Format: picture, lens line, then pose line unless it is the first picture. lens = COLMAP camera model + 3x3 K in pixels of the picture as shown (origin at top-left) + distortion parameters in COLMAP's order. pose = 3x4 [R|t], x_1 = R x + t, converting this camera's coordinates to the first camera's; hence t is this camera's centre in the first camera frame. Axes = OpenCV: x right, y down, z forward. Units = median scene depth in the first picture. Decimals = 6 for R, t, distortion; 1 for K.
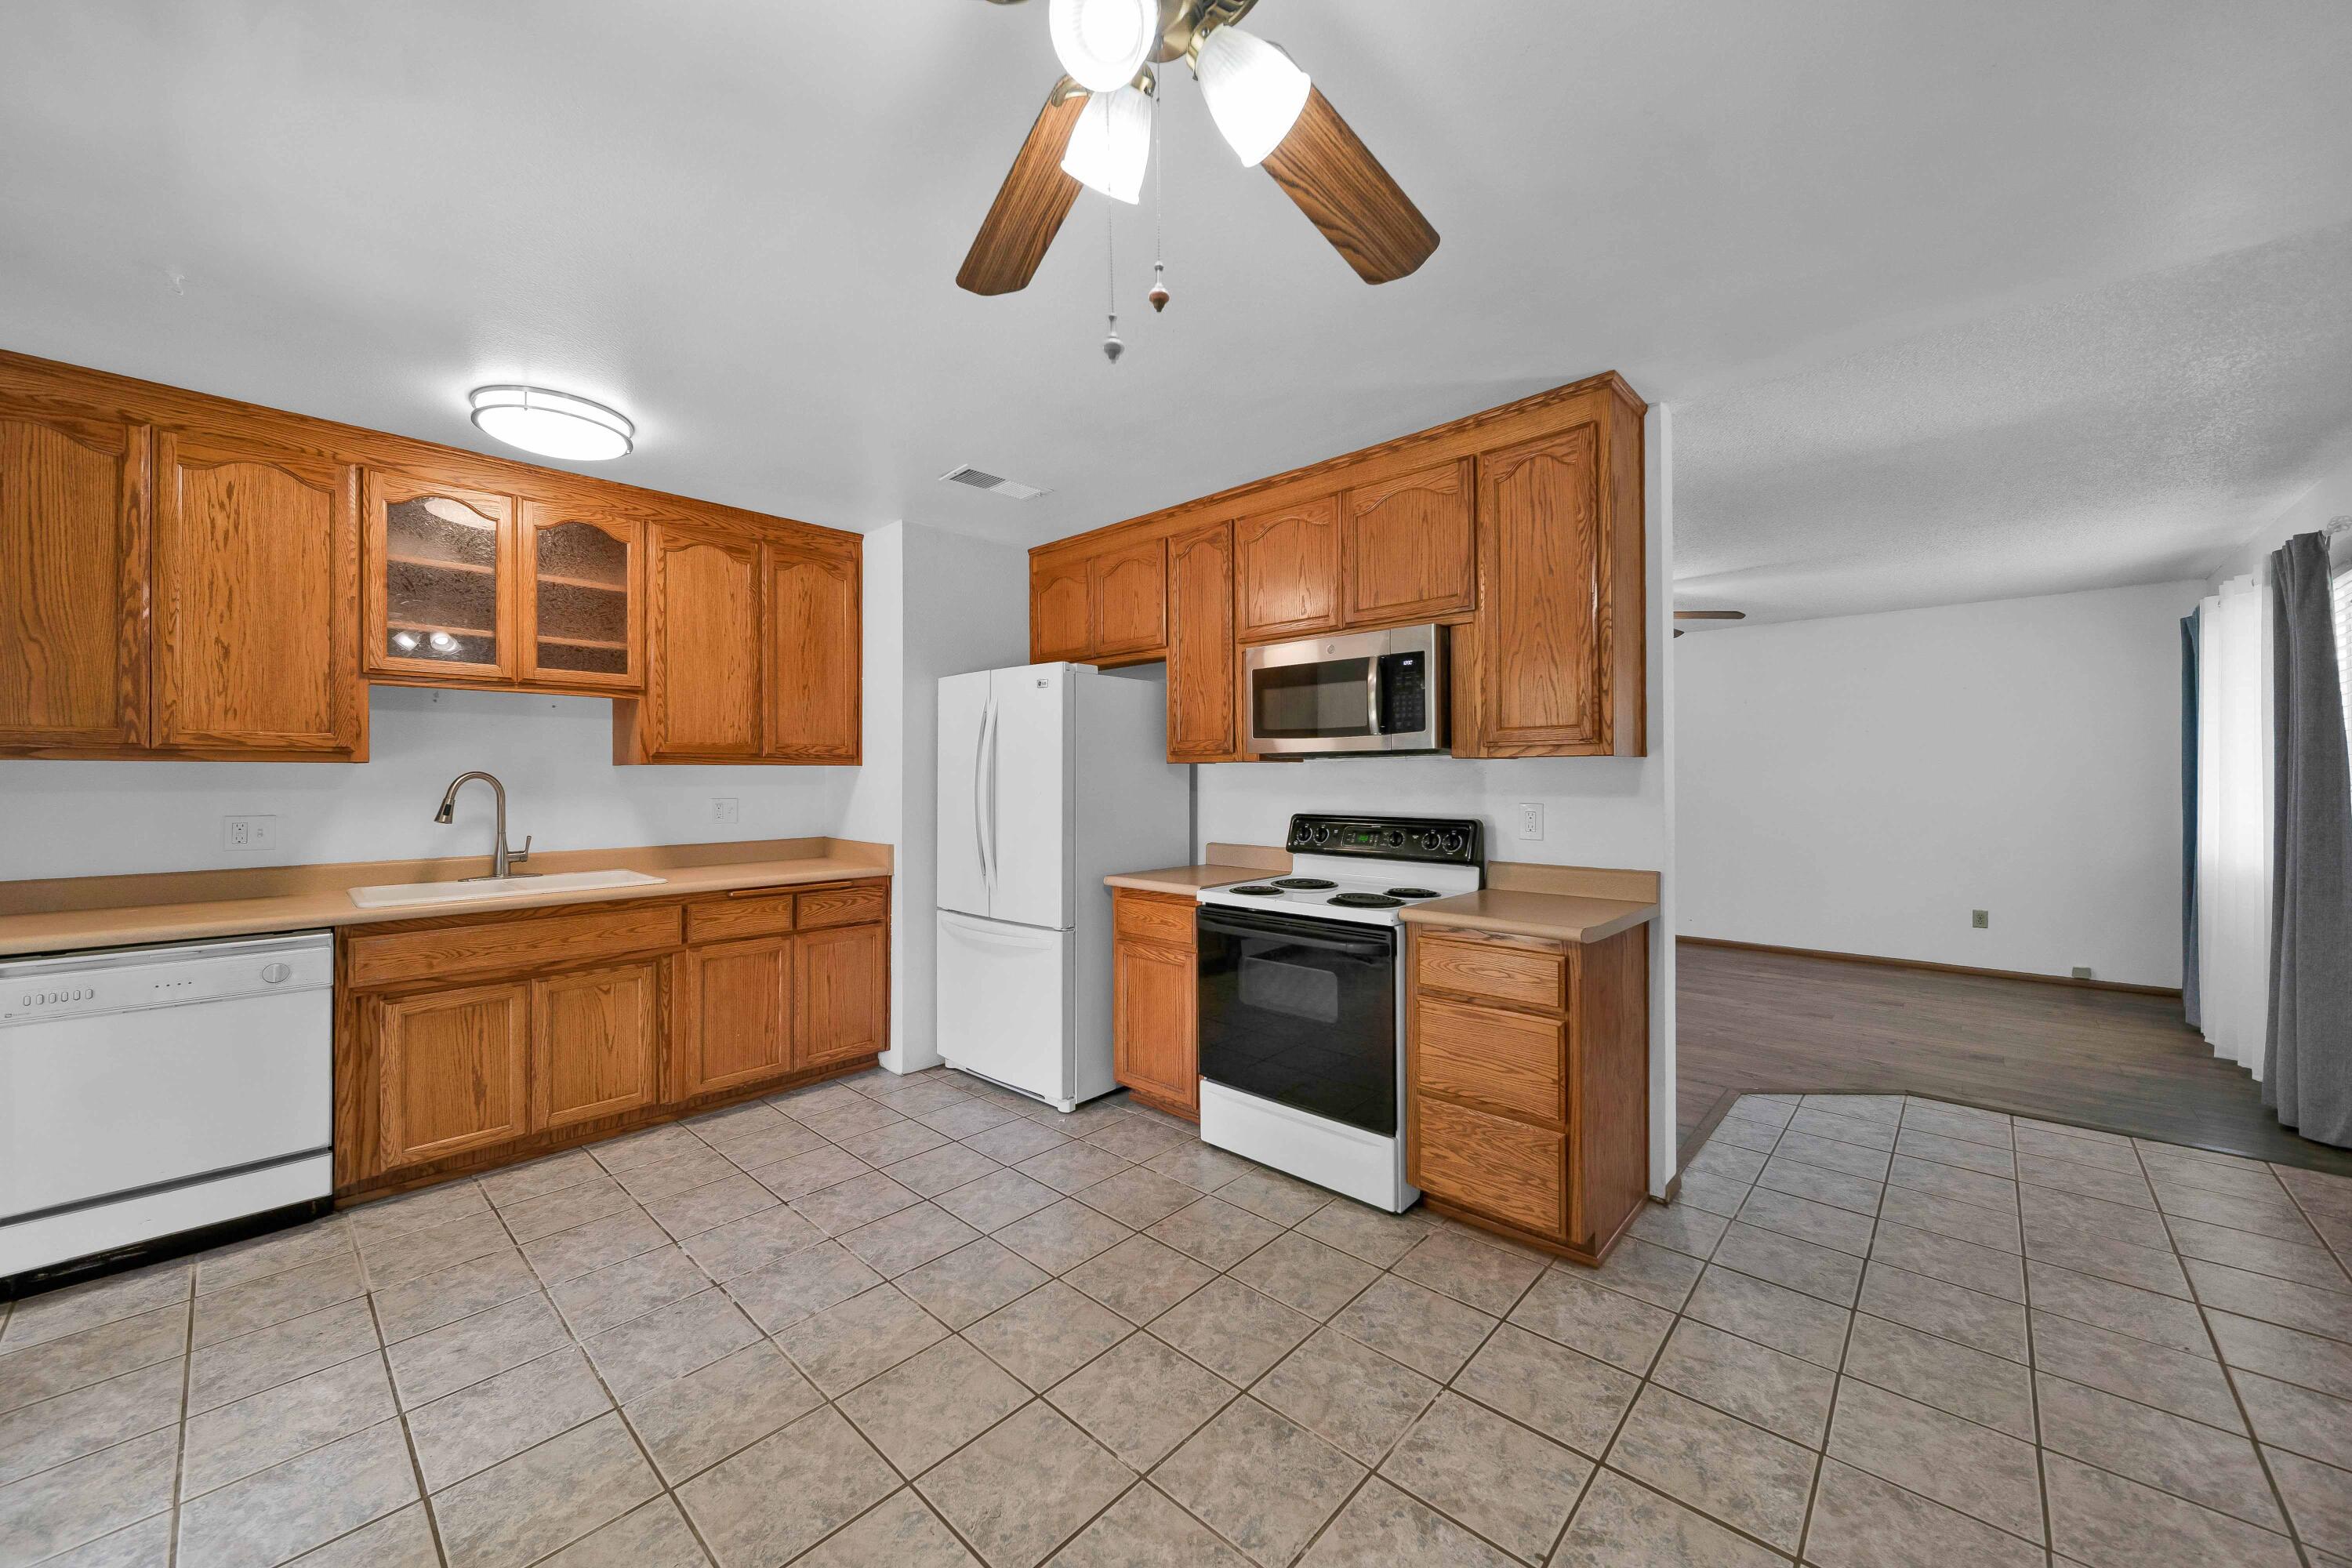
lens RADIAL K [[846.2, 0, 1181.3], [0, 846.2, 776.8], [0, 0, 1]] dist [-0.000101, -0.000596]
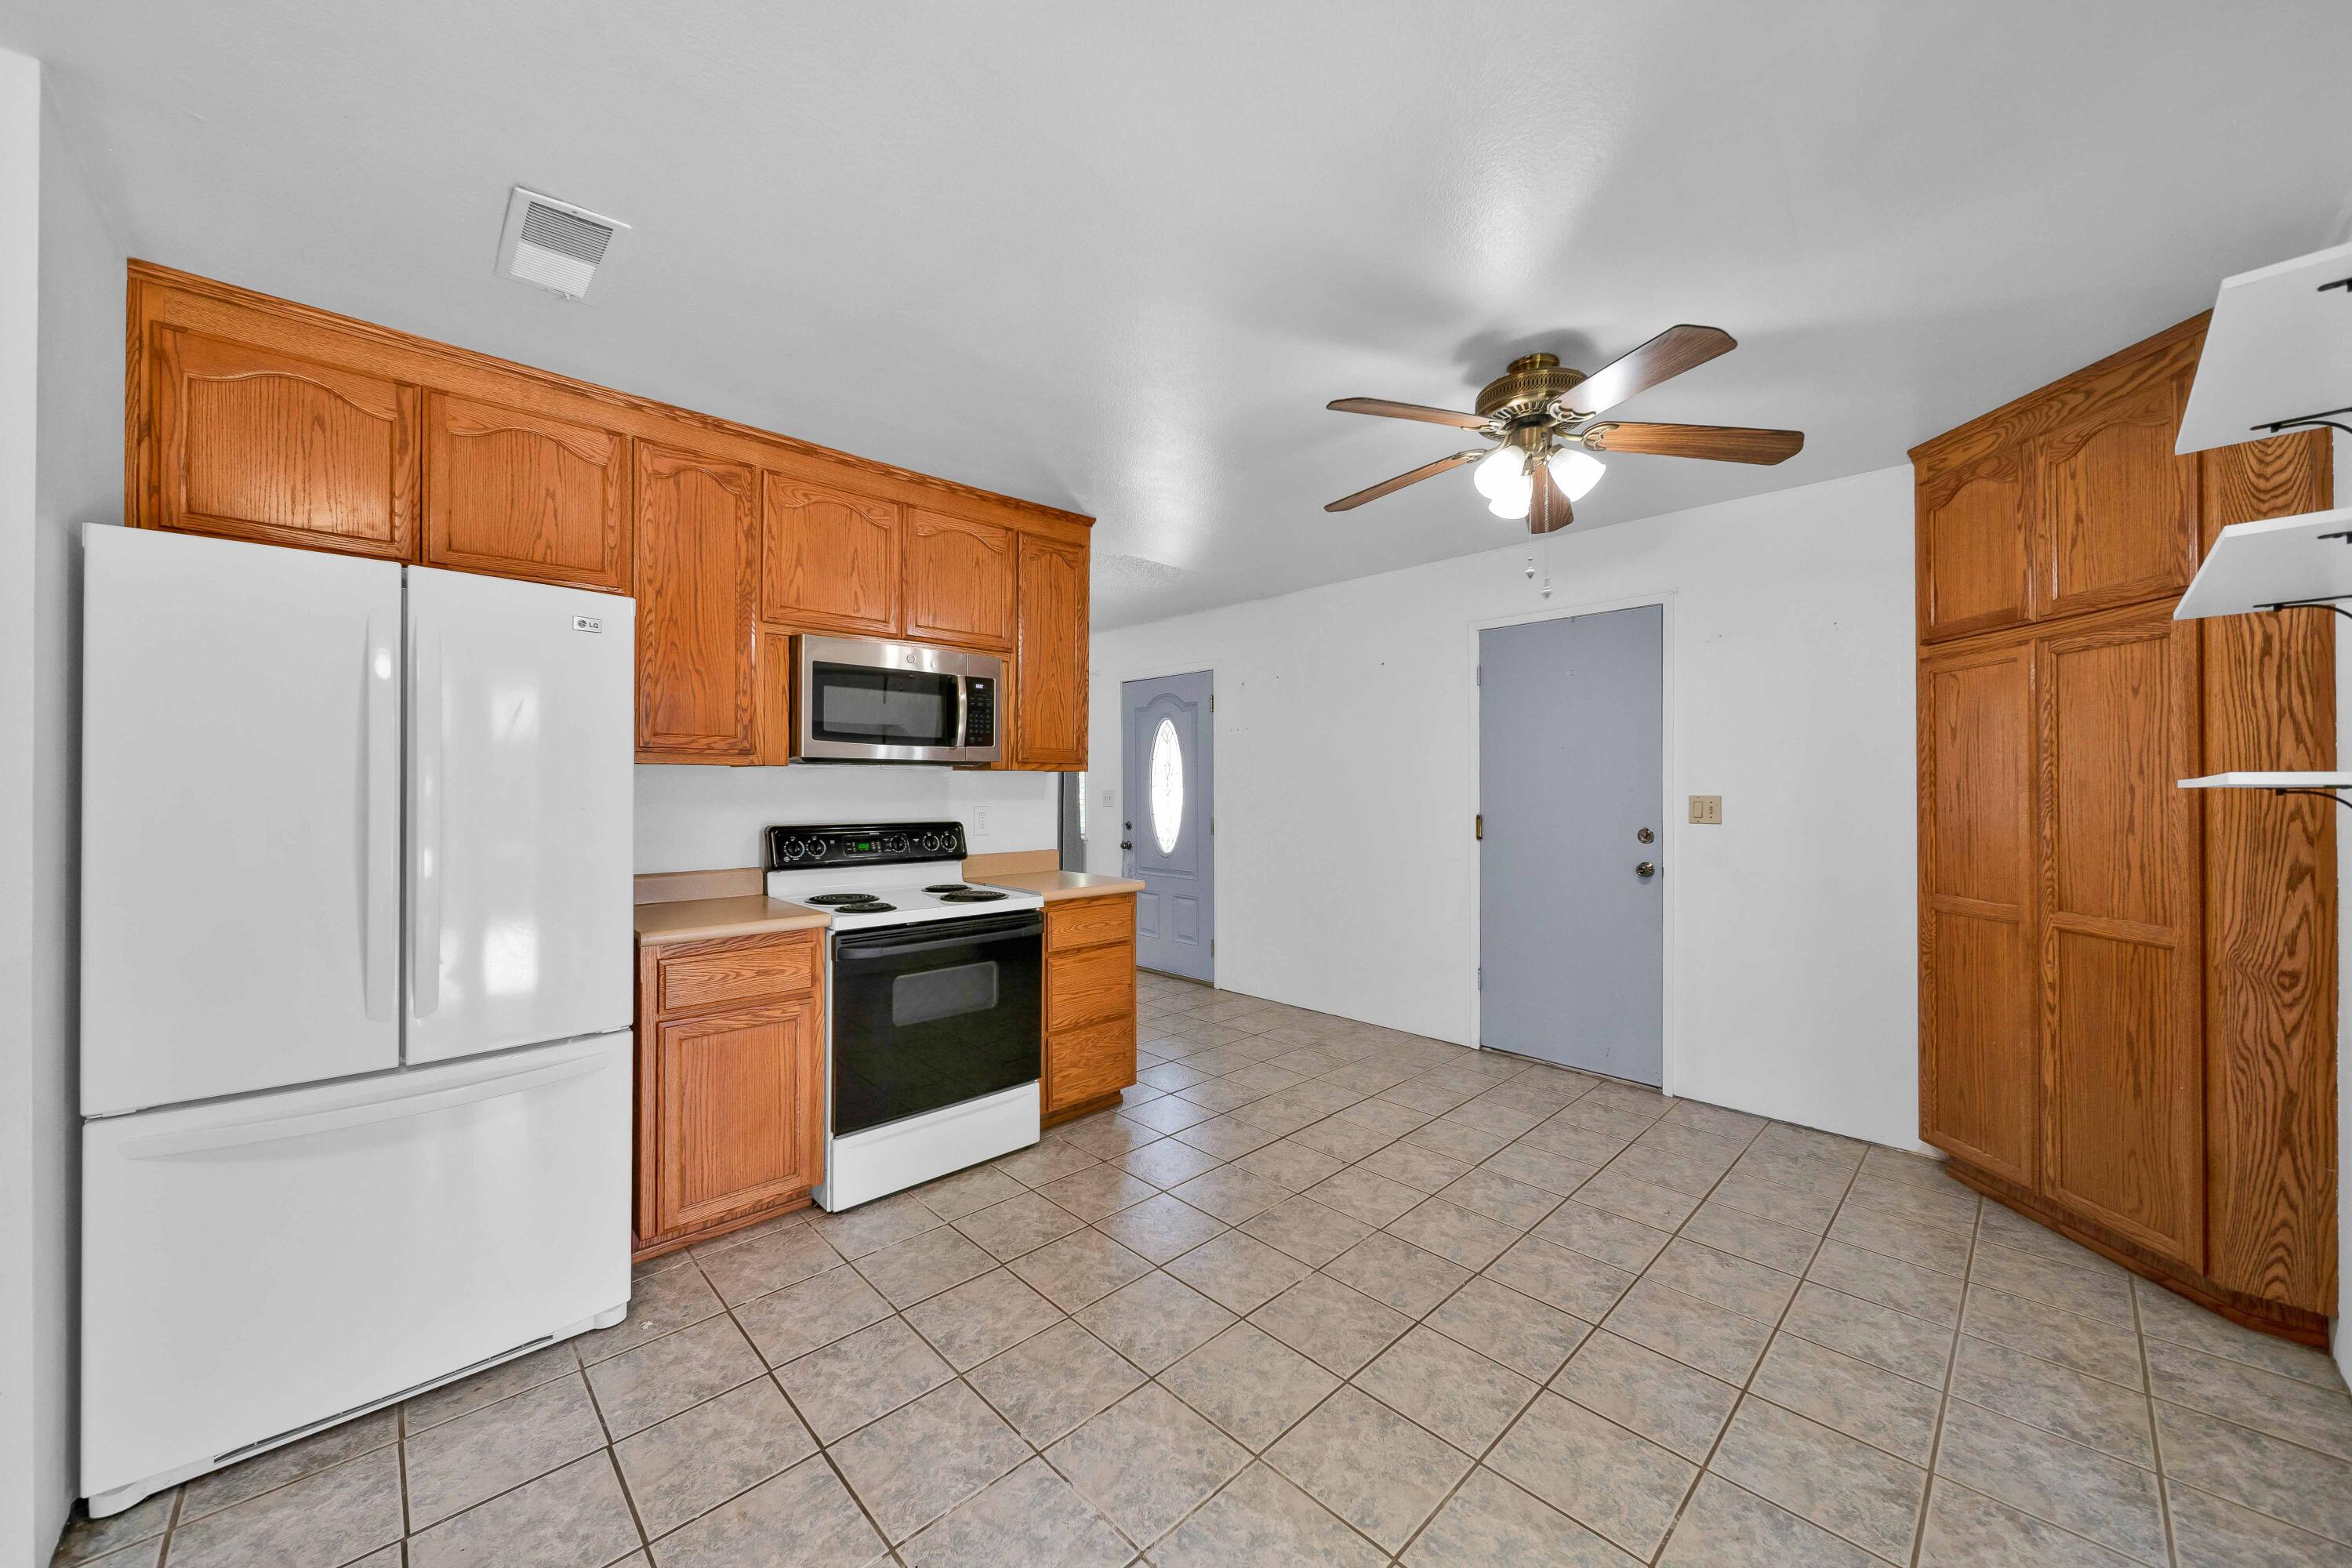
lens RADIAL K [[846.2, 0, 1154.7], [0, 846.2, 787.1], [0, 0, 1]] dist [-0.000101, -0.000596]
pose [[0.084197, -0.000363, 0.996449, -0.822370], [-0.003407, 0.999994, 0.000652, 0.001189], [-0.996443, -0.003450, 0.084195, 0.631146]]
